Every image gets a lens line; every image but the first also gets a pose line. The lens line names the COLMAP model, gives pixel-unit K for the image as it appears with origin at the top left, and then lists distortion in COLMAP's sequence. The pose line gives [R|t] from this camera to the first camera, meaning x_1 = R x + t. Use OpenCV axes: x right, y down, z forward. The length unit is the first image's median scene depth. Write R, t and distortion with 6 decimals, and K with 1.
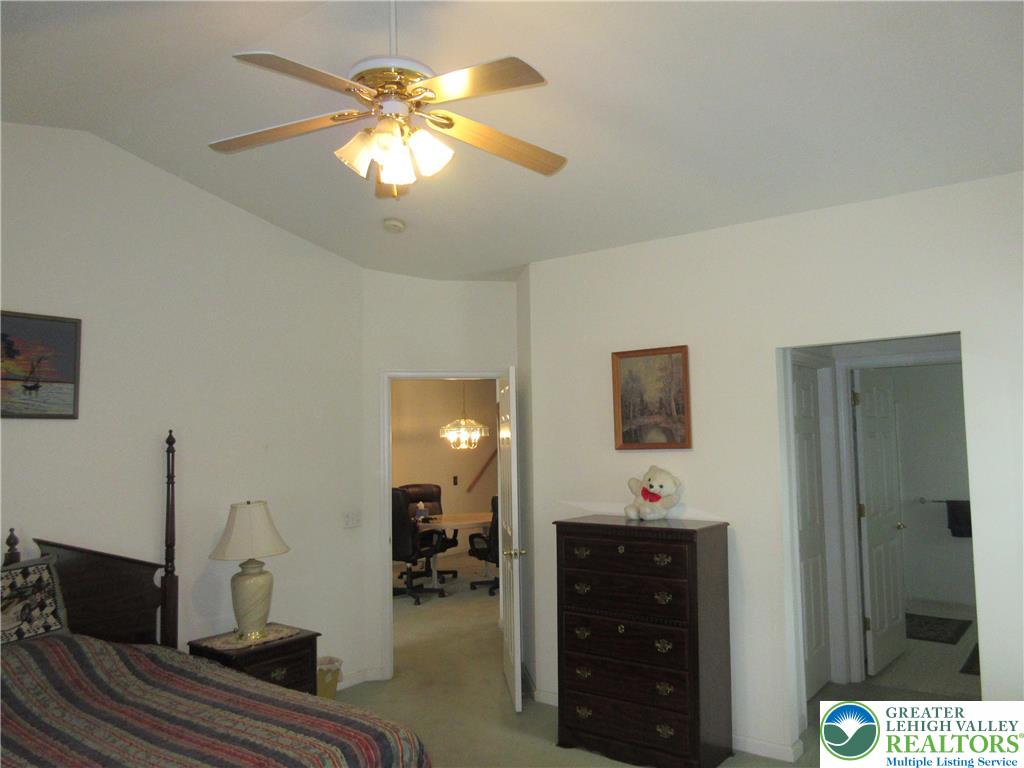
lens RADIAL K [[762.5, 0, 513.6], [0, 762.5, 386.6], [0, 0, 1]] dist [-0.004844, 0.001303]
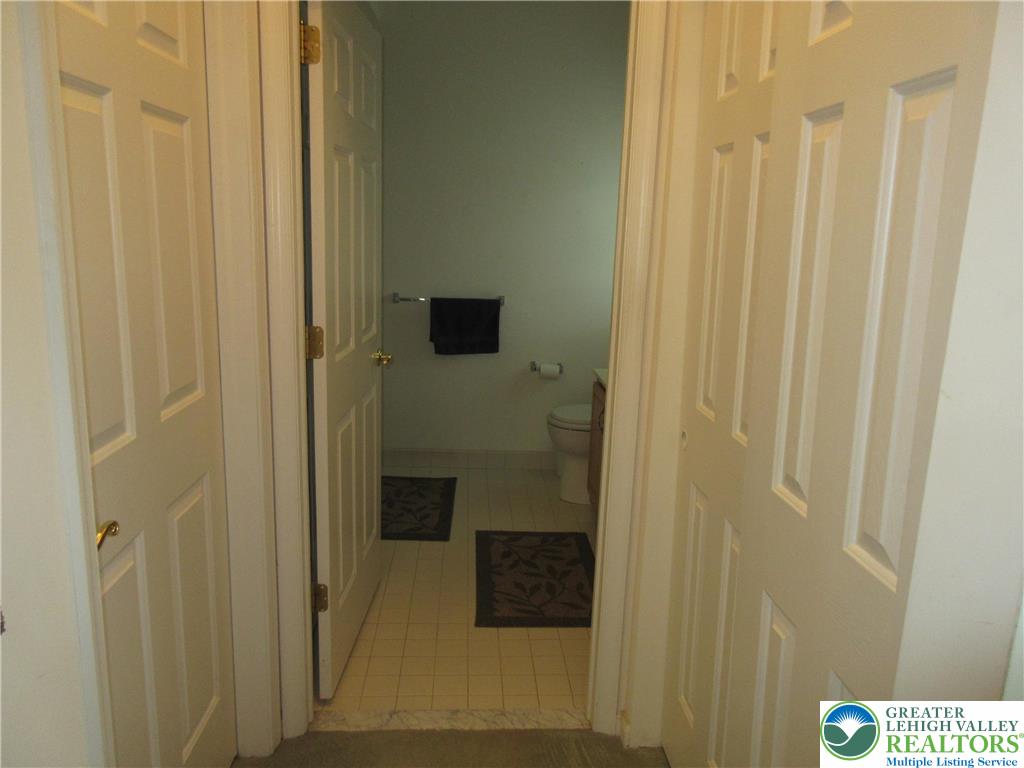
lens RADIAL K [[762.5, 0, 513.6], [0, 762.5, 386.6], [0, 0, 1]] dist [-0.004844, 0.001303]
pose [[0.777174, -0.085803, 0.623409, 0.276072], [-0.088721, 0.965826, 0.243536, 0.072657], [-0.623000, -0.244579, 0.743002, 0.610347]]
